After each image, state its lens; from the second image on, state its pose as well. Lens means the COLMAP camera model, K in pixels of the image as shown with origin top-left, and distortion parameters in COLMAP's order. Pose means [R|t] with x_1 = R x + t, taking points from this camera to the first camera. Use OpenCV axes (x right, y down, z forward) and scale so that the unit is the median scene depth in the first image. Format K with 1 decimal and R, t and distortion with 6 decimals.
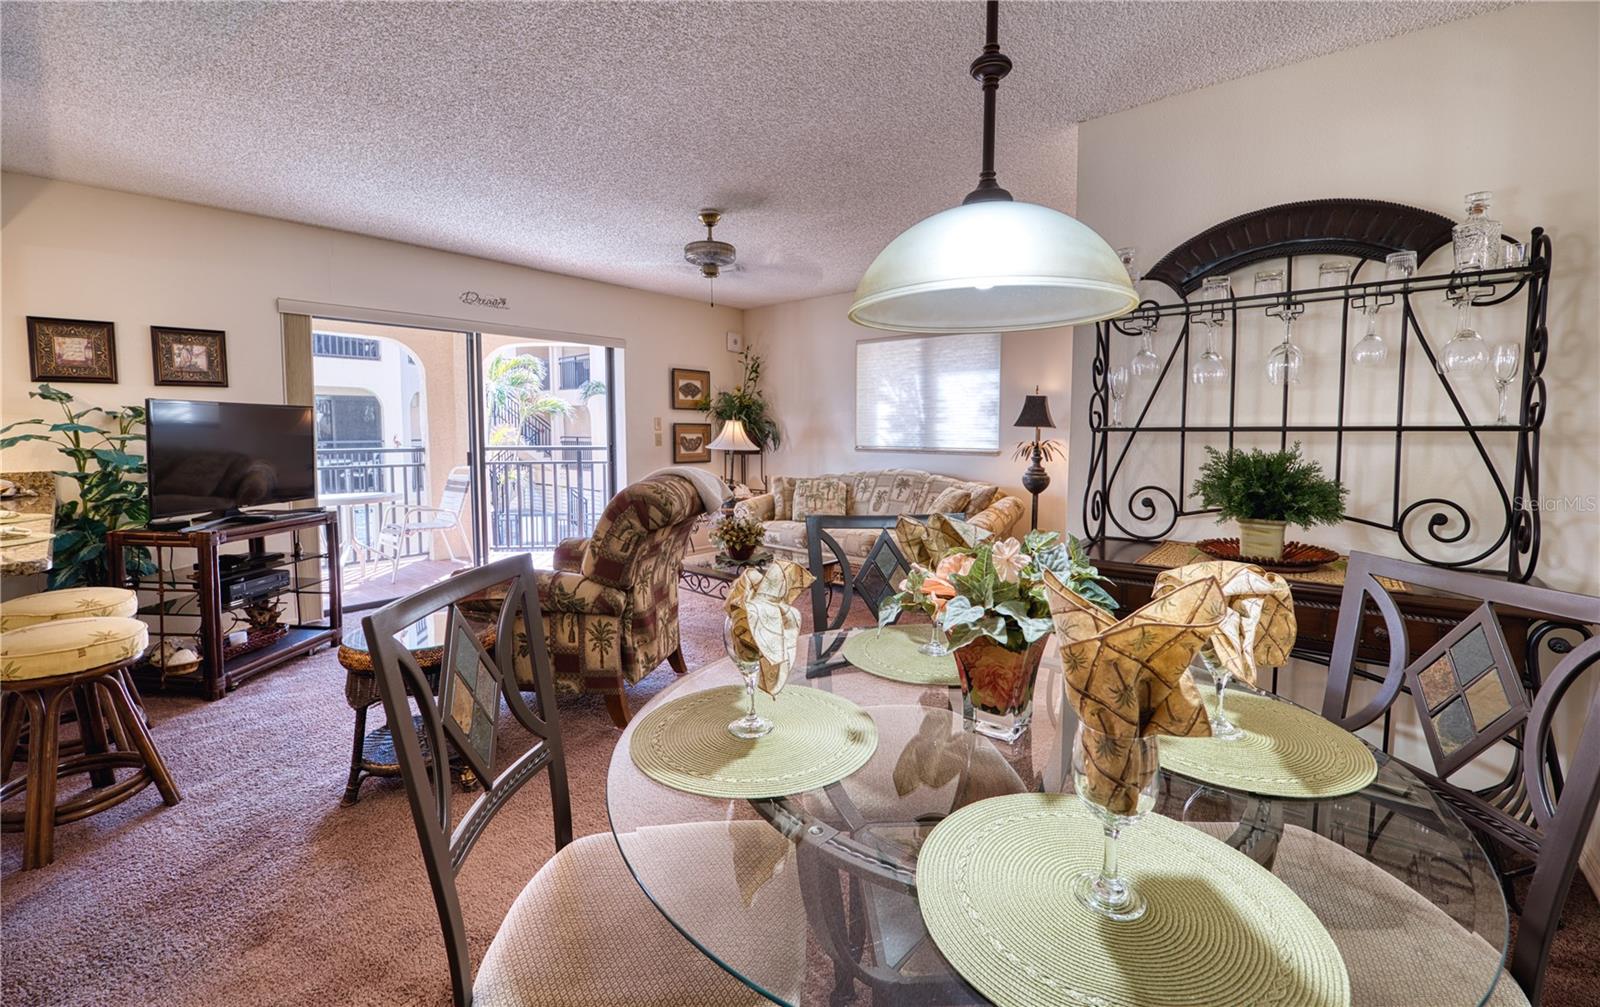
lens RADIAL K [[639.6, 0, 810.3], [0, 639.6, 480.7], [0, 0, 1]] dist [-0.021393, -0.000687]
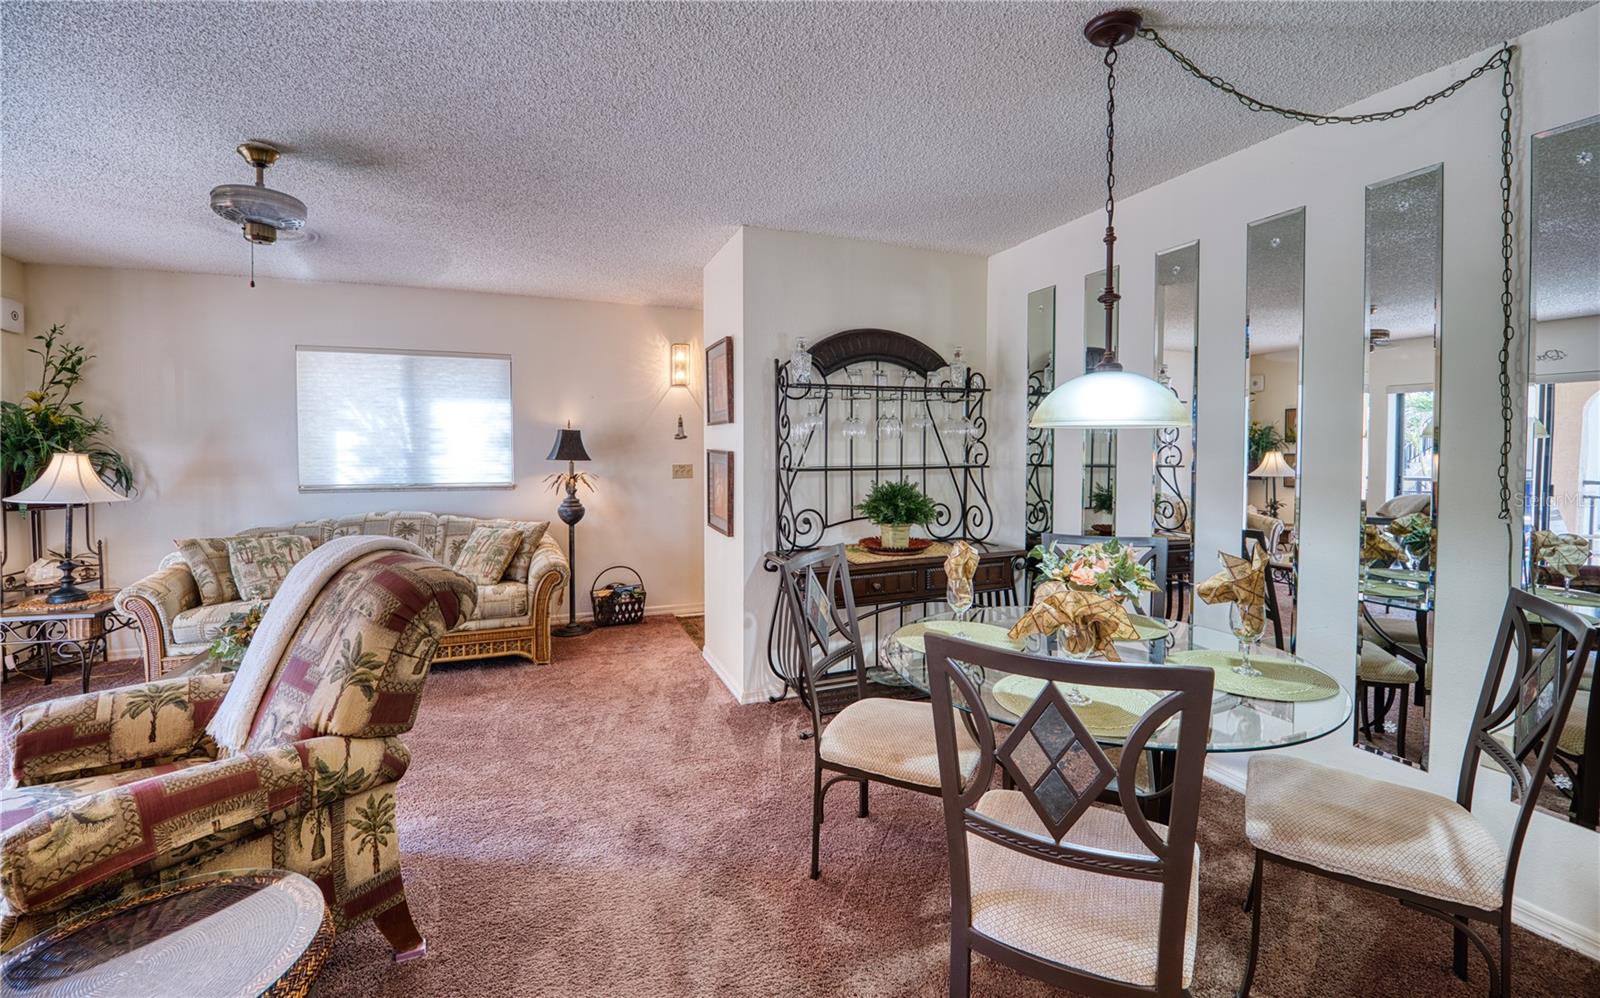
lens RADIAL K [[639.6, 0, 781.1], [0, 639.6, 475.4], [0, 0, 1]] dist [-0.021393, -0.000687]
pose [[0.491045, -0.036233, 0.870380, -0.373560], [0.068813, 0.997626, 0.002708, -0.038327], [-0.868412, 0.058563, 0.492373, 0.190052]]
